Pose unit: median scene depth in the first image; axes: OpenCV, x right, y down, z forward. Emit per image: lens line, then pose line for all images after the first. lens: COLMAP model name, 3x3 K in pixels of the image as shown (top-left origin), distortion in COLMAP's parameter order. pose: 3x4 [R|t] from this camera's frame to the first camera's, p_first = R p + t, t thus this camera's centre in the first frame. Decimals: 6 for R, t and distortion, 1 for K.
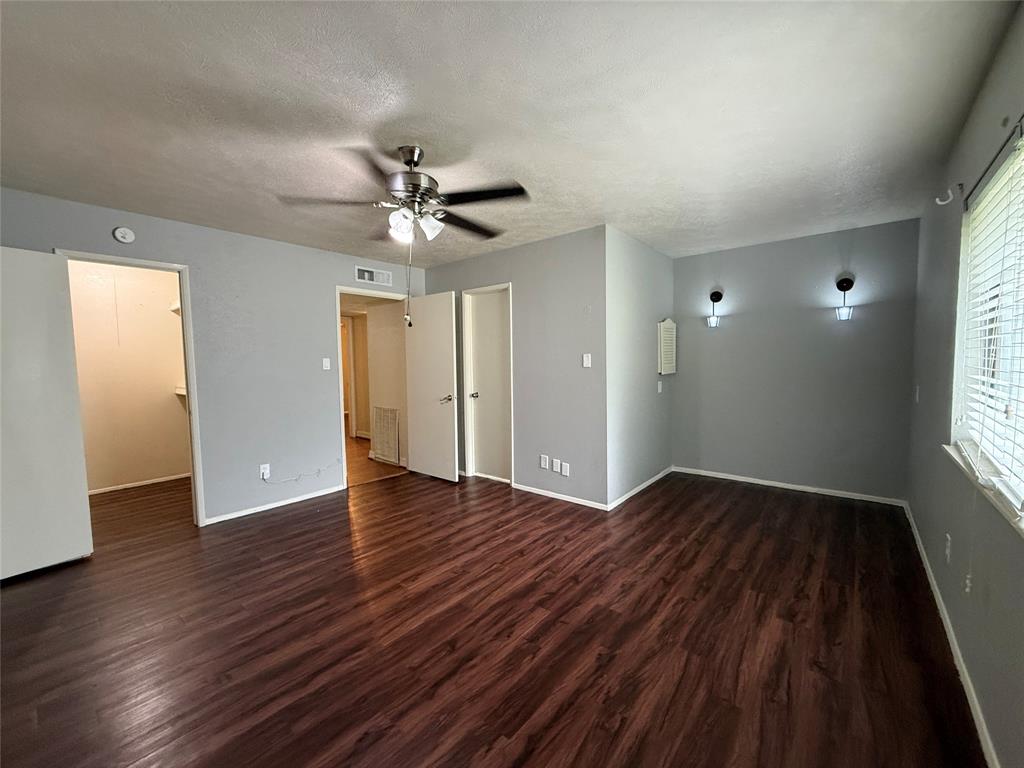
lens RADIAL K [[408.4, 0, 512.0], [0, 408.4, 384.0], [0, 0, 1]] dist [0.001621, 0.000264]
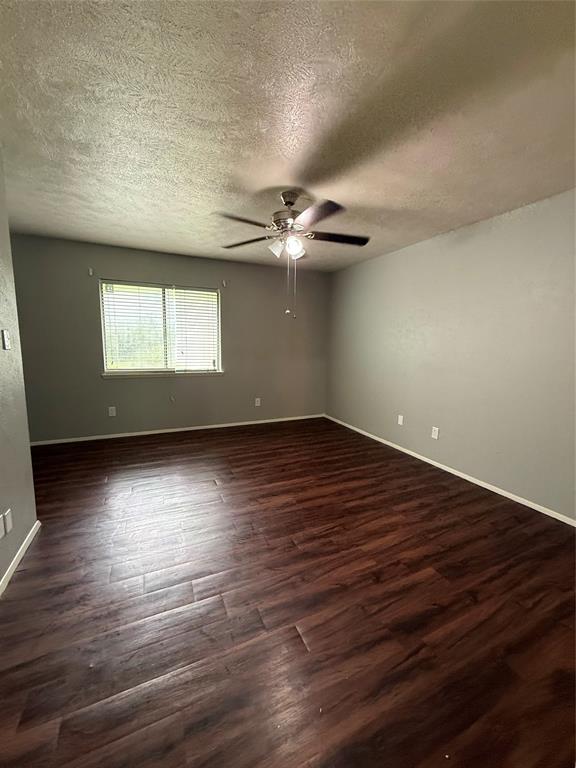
lens RADIAL K [[306.3, 0, 288.0], [0, 306.3, 384.0], [0, 0, 1]] dist [0.001621, 0.000264]
pose [[-0.904946, -0.058882, 0.421433, -0.809998], [0.023347, 0.982018, 0.187338, -0.124806], [-0.424885, 0.179370, -0.887299, 2.284580]]
